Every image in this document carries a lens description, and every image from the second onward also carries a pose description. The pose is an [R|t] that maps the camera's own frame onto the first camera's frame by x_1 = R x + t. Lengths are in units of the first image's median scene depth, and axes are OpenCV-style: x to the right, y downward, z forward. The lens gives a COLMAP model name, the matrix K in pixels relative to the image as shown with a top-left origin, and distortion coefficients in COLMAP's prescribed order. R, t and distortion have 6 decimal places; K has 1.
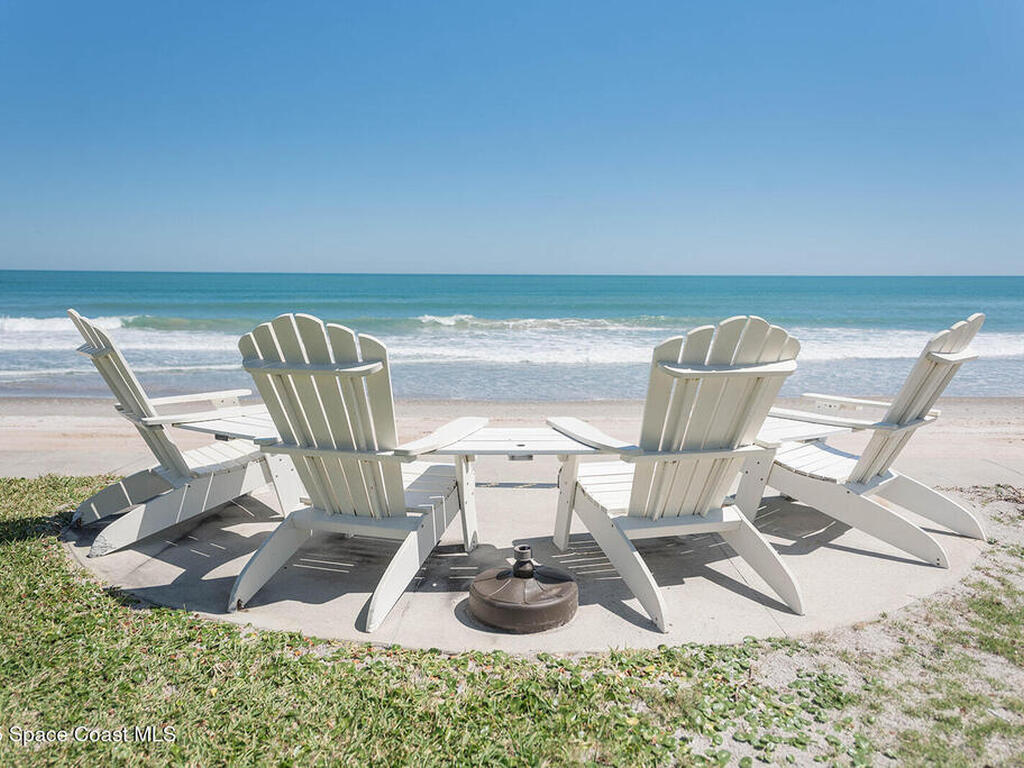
lens RADIAL K [[769.6, 0, 513.9], [0, 769.6, 388.4], [0, 0, 1]] dist [0.041230, 0.005244]
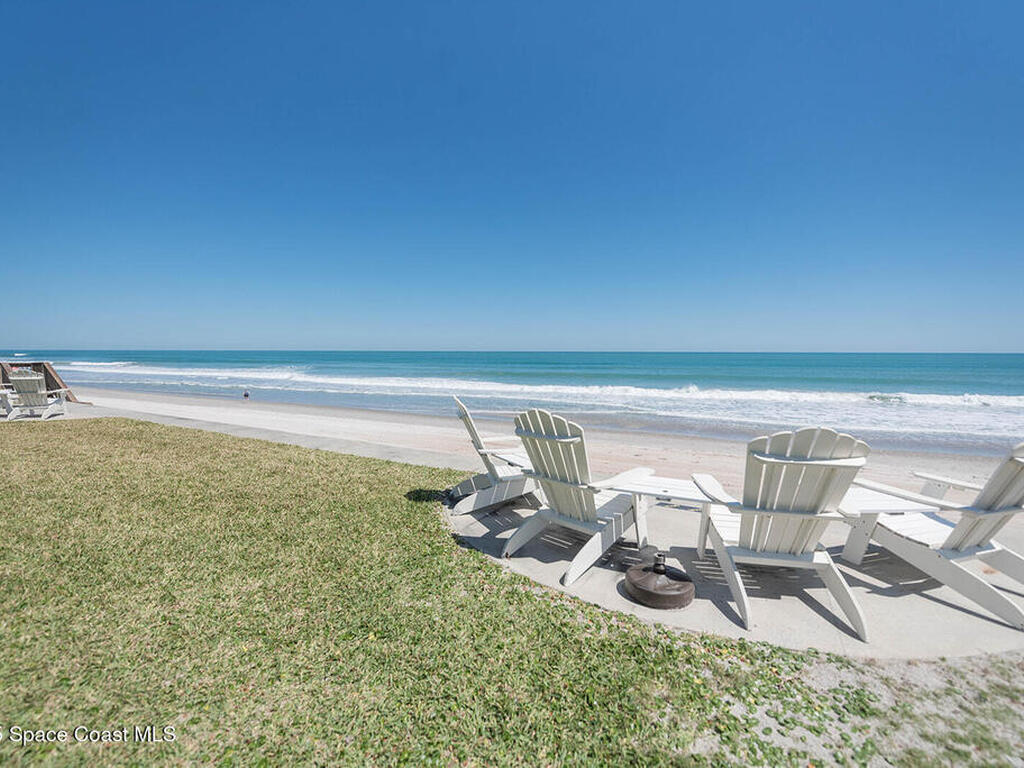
lens RADIAL K [[473.0, 0, 509.1], [0, 473.0, 383.7], [0, 0, 1]] dist [-0.003232, -0.002001]
pose [[0.886824, 0.032613, -0.460956, 0.184318], [-0.064919, 0.996407, -0.054400, -0.085543], [0.457525, 0.078168, 0.885754, -0.077314]]
